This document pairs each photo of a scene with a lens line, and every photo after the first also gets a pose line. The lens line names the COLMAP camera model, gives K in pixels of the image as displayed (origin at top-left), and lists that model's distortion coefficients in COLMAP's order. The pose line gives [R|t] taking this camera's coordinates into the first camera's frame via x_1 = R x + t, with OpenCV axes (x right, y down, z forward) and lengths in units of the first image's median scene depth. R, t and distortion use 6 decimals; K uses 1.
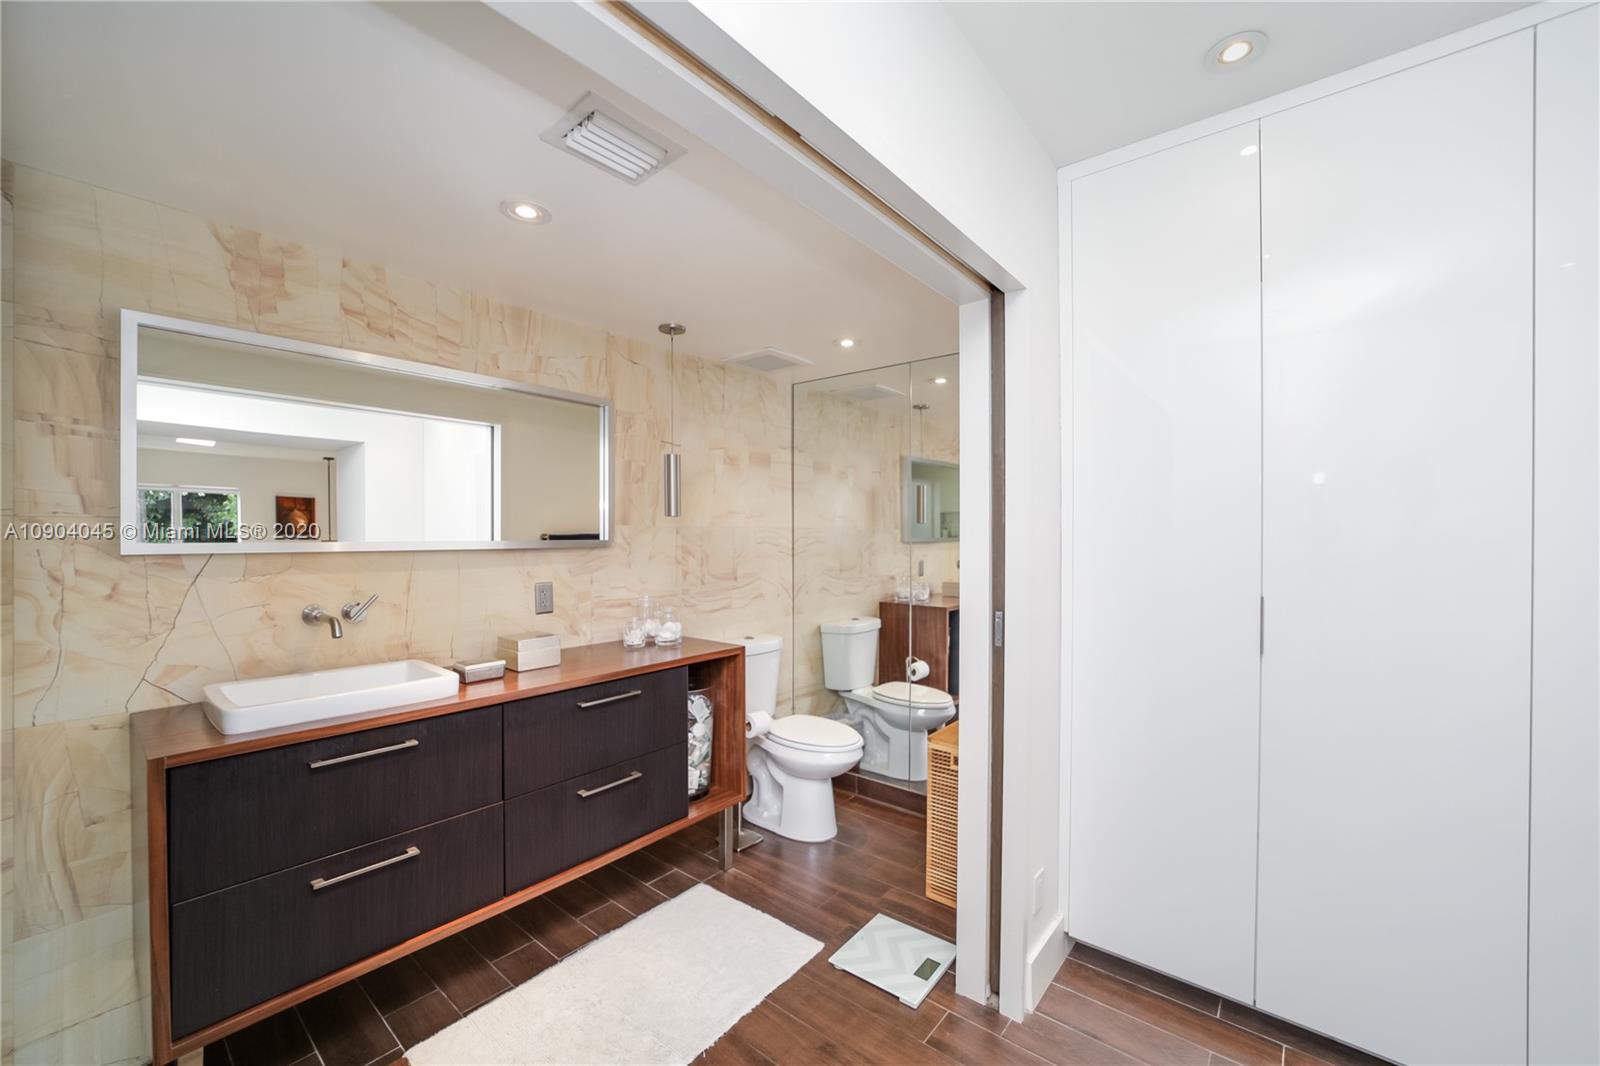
lens RADIAL K [[630.4, 0, 794.6], [0, 630.4, 537.3], [0, 0, 1]] dist [-0.014727, 0.000822]
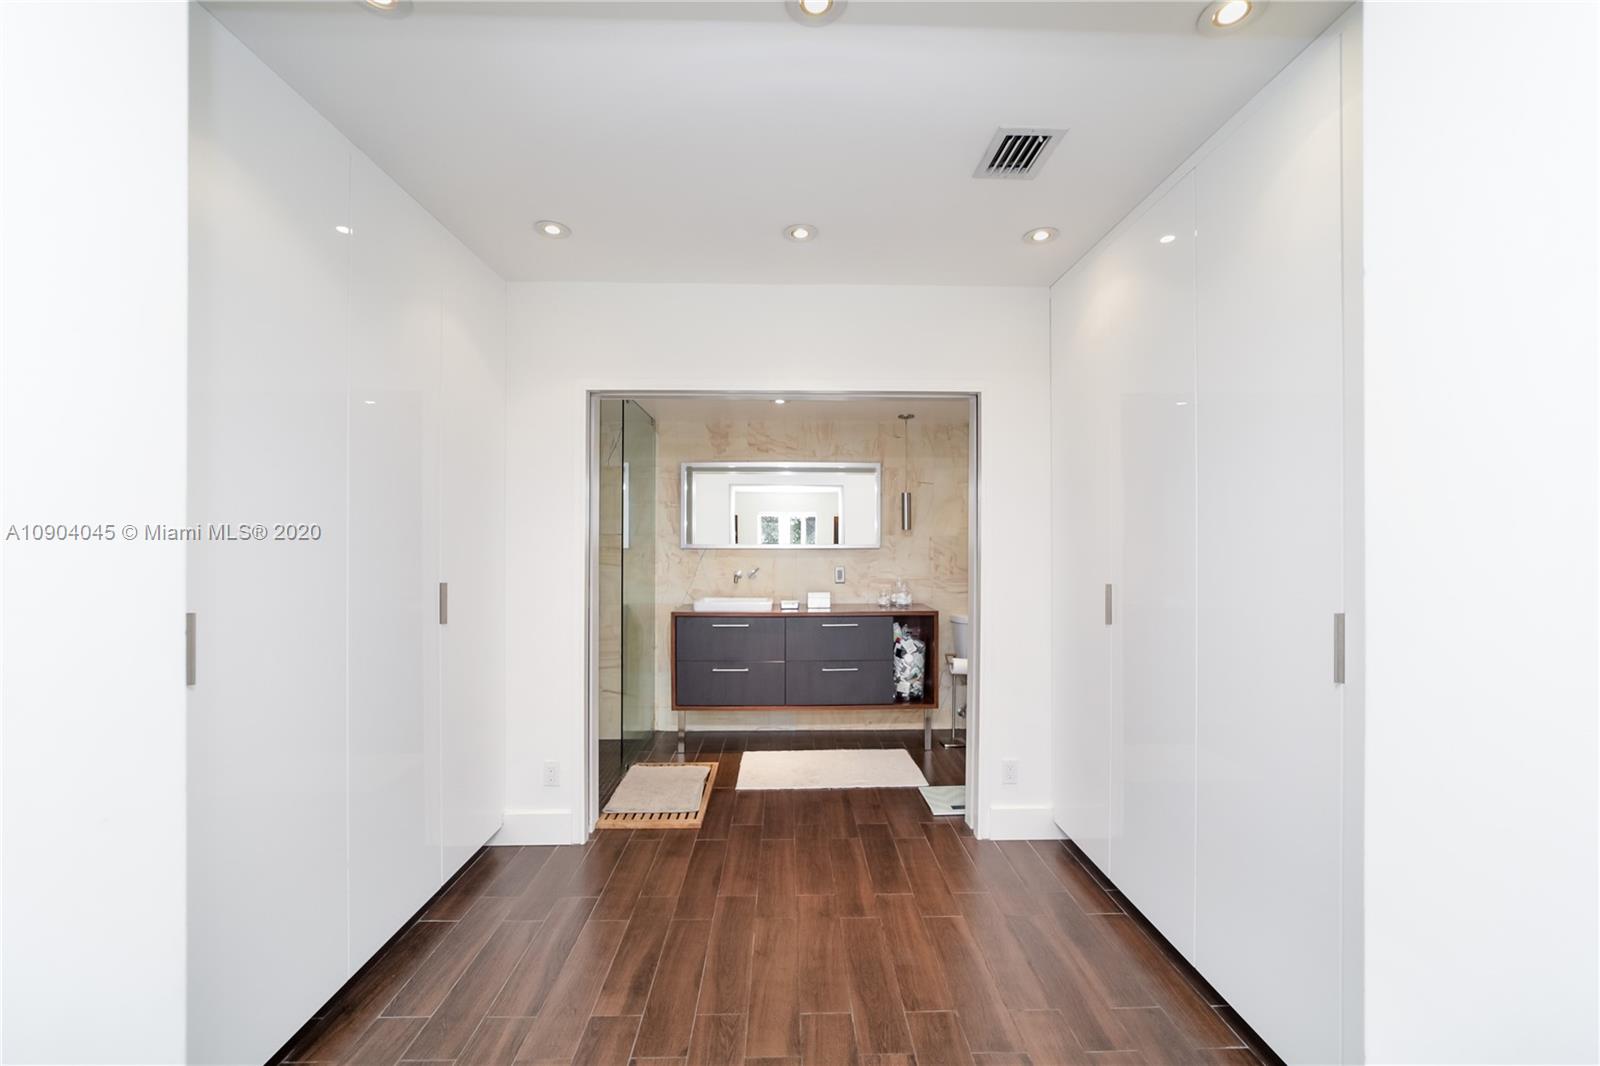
lens RADIAL K [[630.4, 0, 804.0], [0, 630.4, 534.2], [0, 0, 1]] dist [-0.014727, 0.000822]
pose [[0.668564, 0.000211, -0.743655, 1.108697], [-0.000984, 0.999999, -0.000601, -0.028012], [0.743654, 0.001133, 0.668563, -0.397165]]
